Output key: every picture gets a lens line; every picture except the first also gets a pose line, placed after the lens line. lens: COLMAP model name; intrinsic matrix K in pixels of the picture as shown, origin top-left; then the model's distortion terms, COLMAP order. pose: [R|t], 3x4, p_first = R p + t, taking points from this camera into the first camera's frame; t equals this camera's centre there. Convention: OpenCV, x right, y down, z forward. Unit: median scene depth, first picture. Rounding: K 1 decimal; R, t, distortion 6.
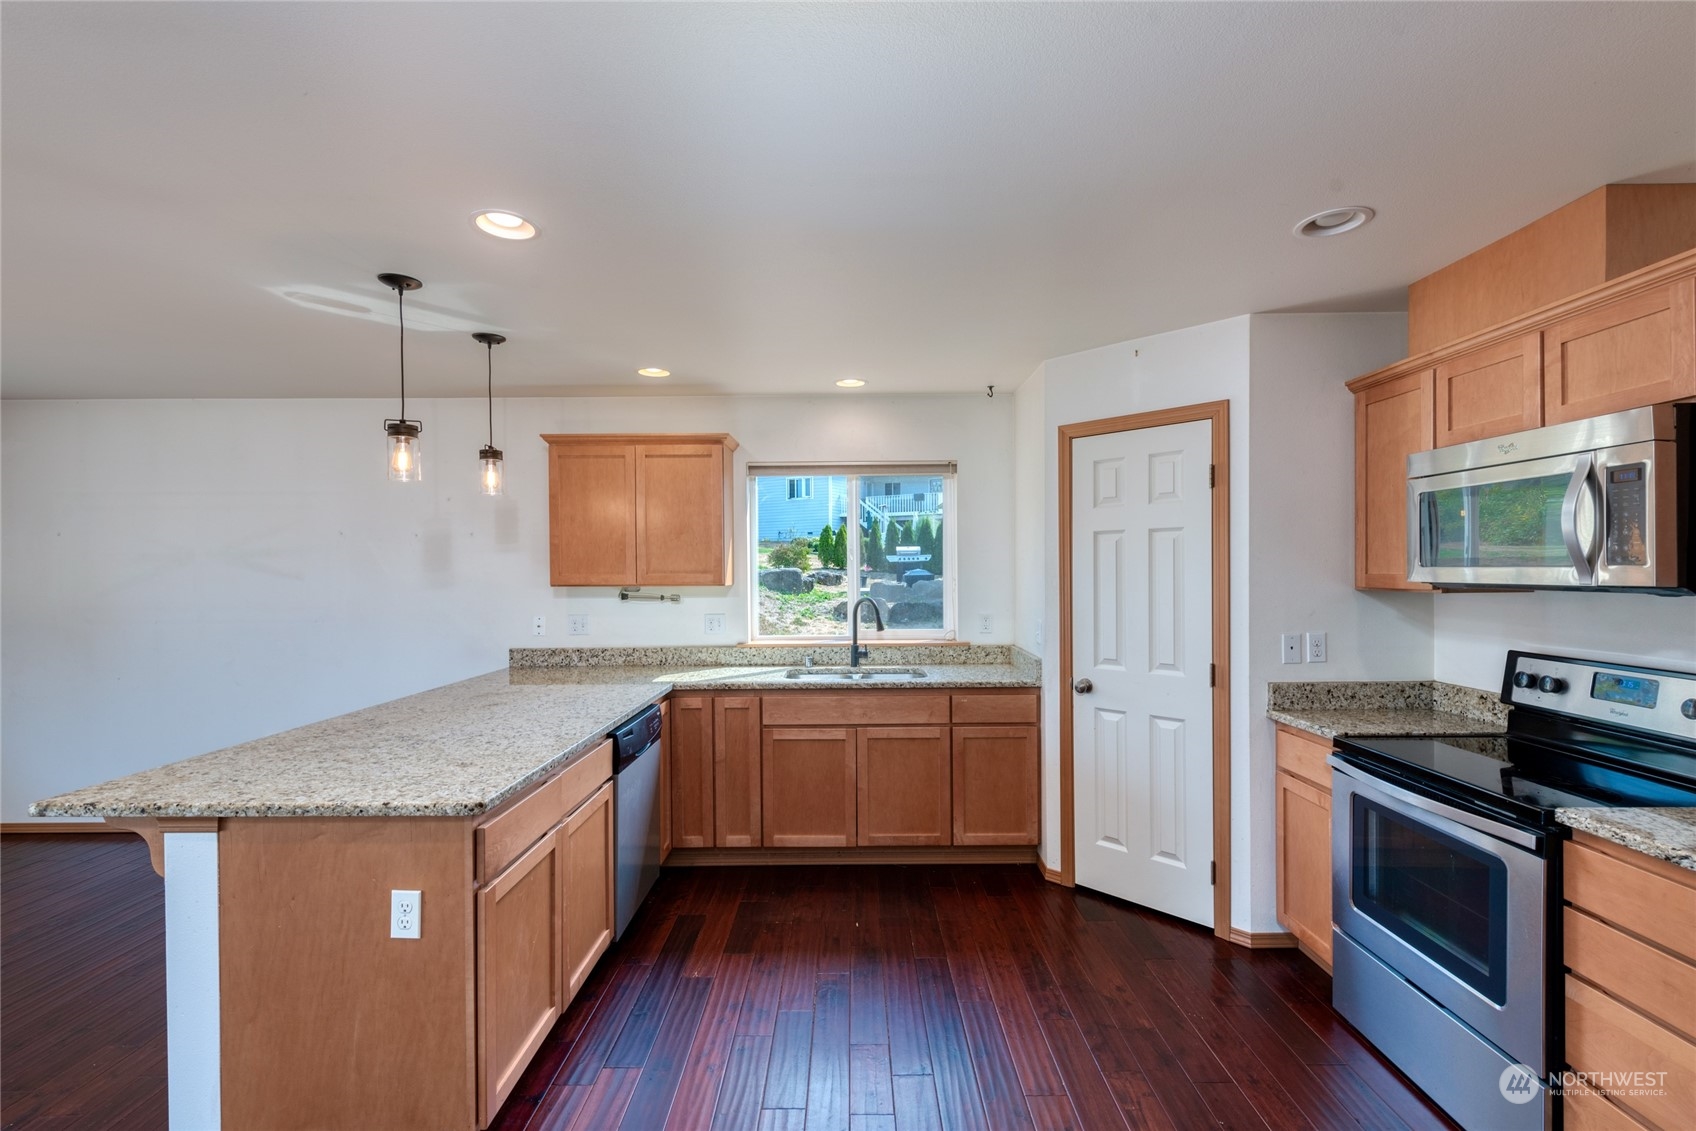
lens RADIAL K [[735.4, 0, 848.0], [0, 735.4, 572.7], [0, 0, 1]] dist [0.014826, -0.006927]
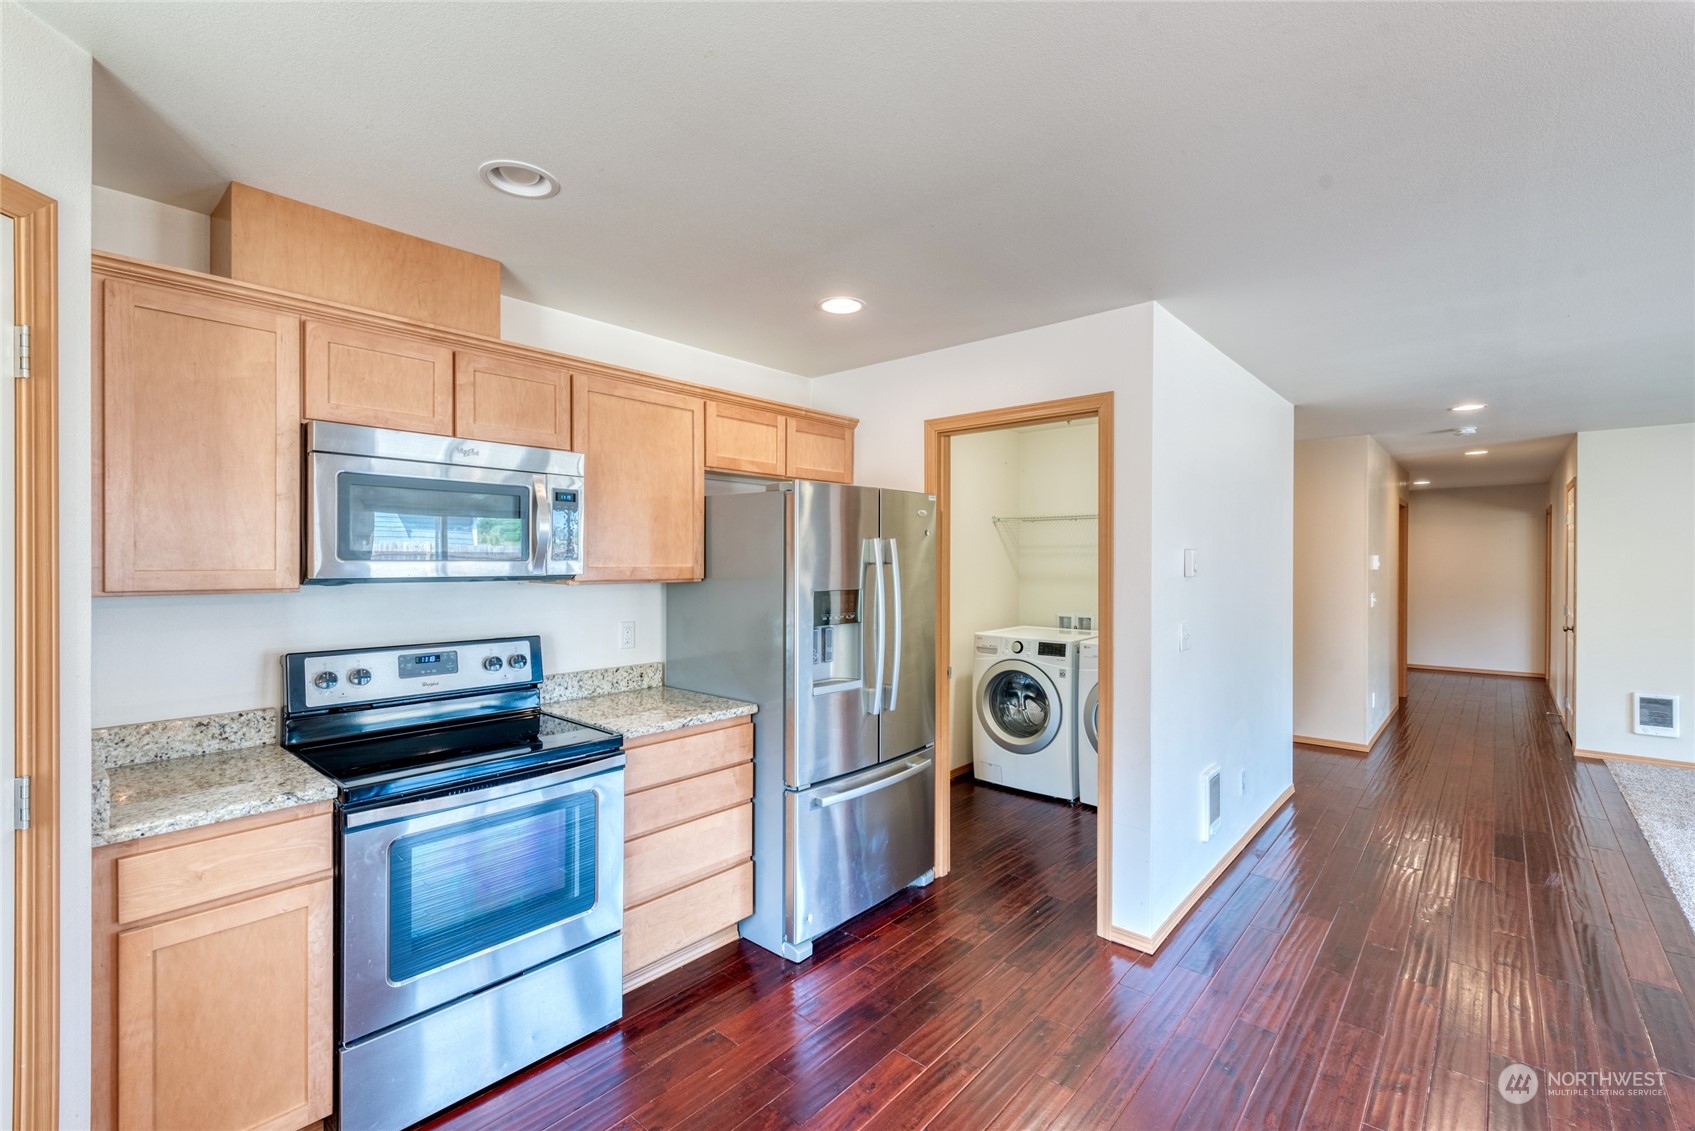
lens RADIAL K [[735.8, 0, 857.8], [0, 735.8, 562.3], [0, 0, 1]] dist [0.000293, -0.000264]
pose [[-0.755301, 0.003313, 0.655370, -0.142693], [0.005965, 0.999981, 0.001819, -0.002392], [-0.655351, 0.005283, -0.755306, 0.828167]]
